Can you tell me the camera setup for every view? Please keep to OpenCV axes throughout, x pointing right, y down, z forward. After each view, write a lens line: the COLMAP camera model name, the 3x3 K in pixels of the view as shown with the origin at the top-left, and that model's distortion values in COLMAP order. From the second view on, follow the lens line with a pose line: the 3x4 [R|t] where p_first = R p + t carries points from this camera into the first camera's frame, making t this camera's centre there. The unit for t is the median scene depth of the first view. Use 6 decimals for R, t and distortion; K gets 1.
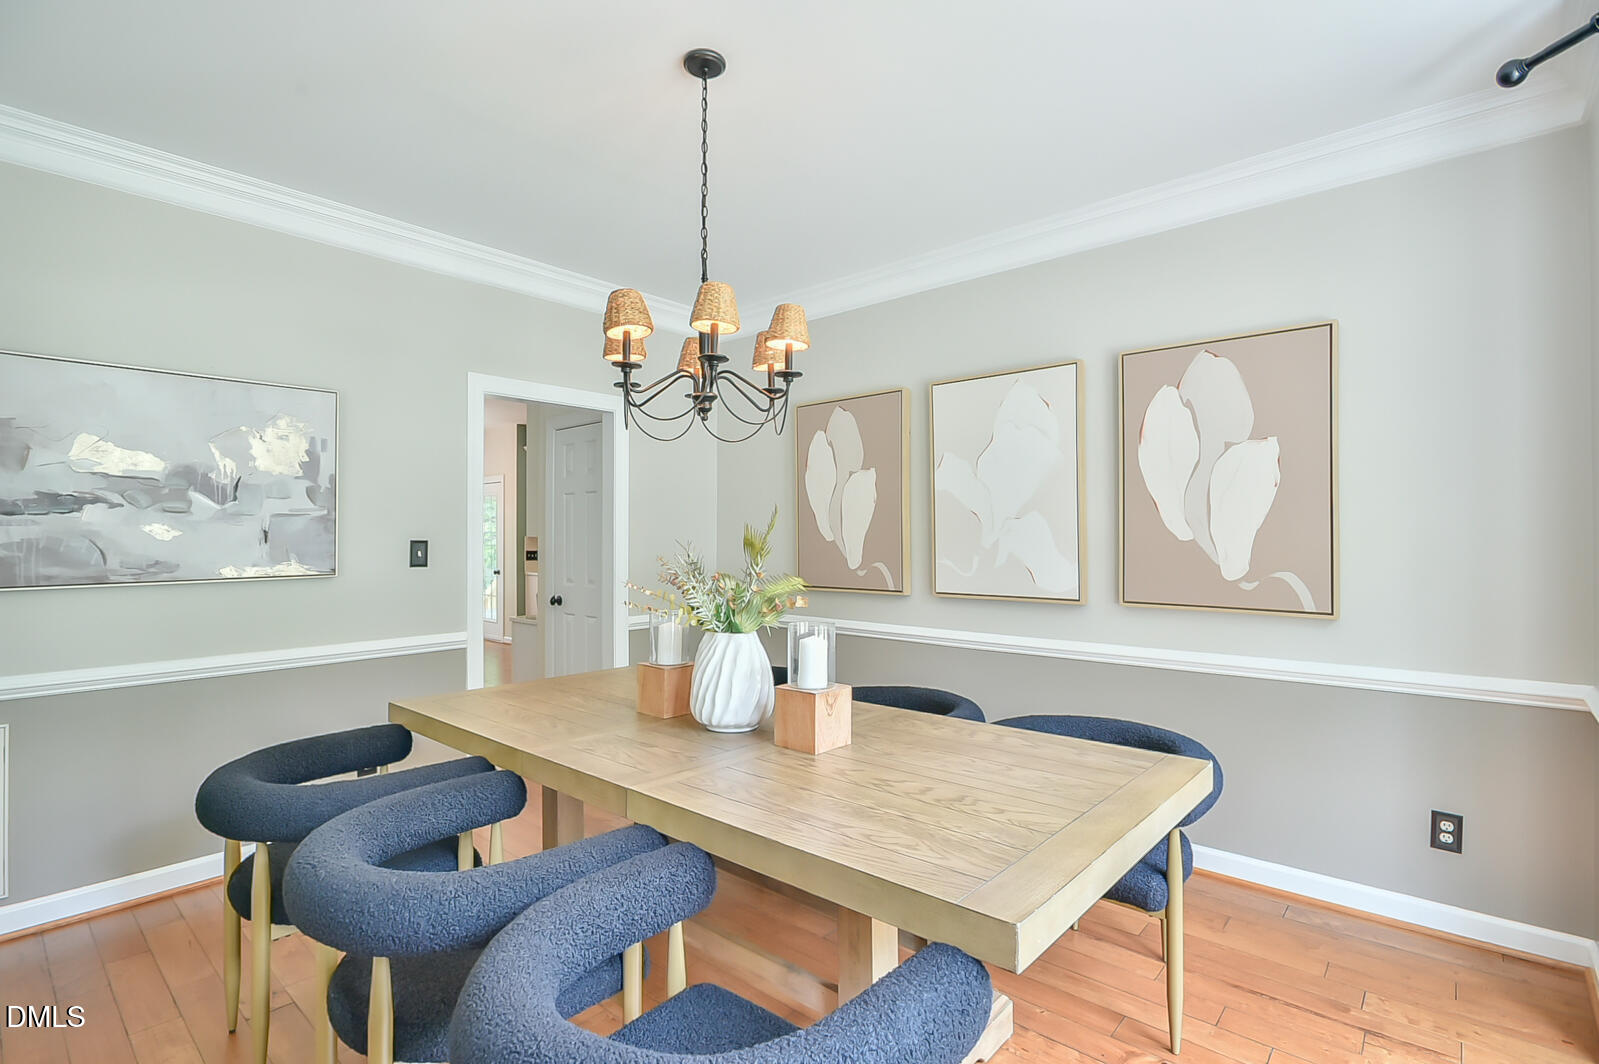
lens RADIAL K [[763.2, 0, 815.6], [0, 763.2, 528.9], [0, 0, 1]] dist [0.004171, -0.000630]
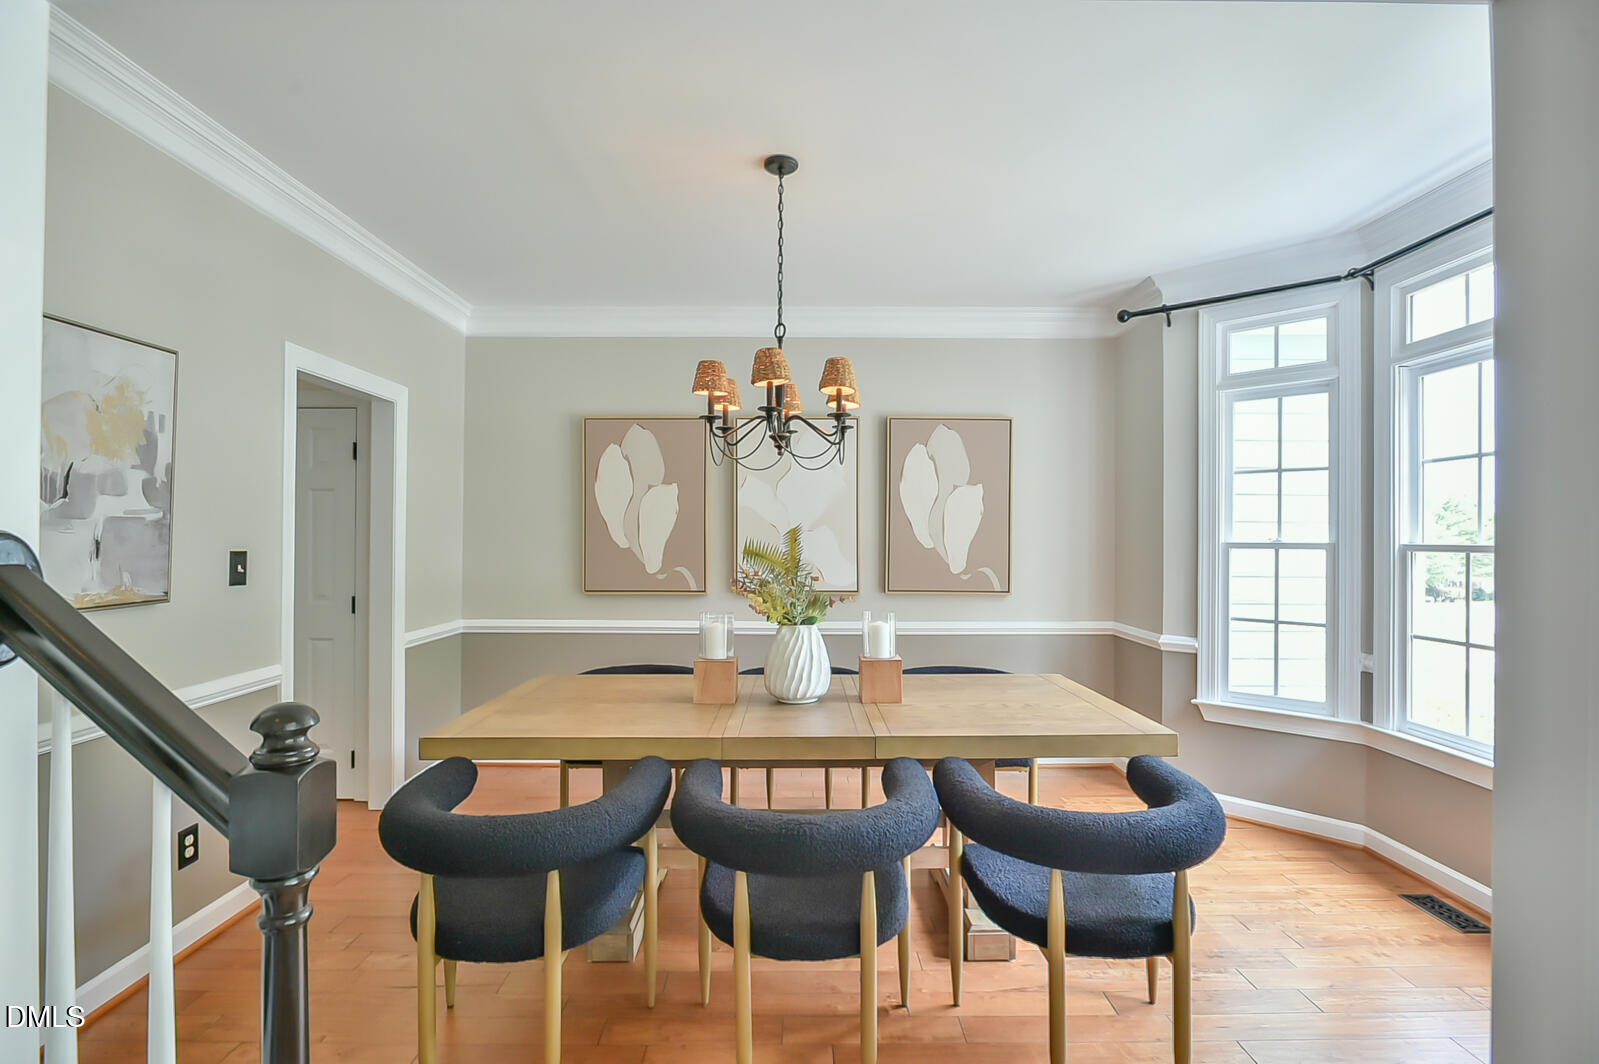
lens RADIAL K [[763.2, 0, 789.3], [0, 763.2, 536.3], [0, 0, 1]] dist [0.004171, -0.000630]
pose [[0.749090, 0.005695, 0.662443, -0.618538], [-0.013778, 0.999881, 0.006984, -0.013489], [-0.662324, -0.014359, 0.749080, 0.045444]]
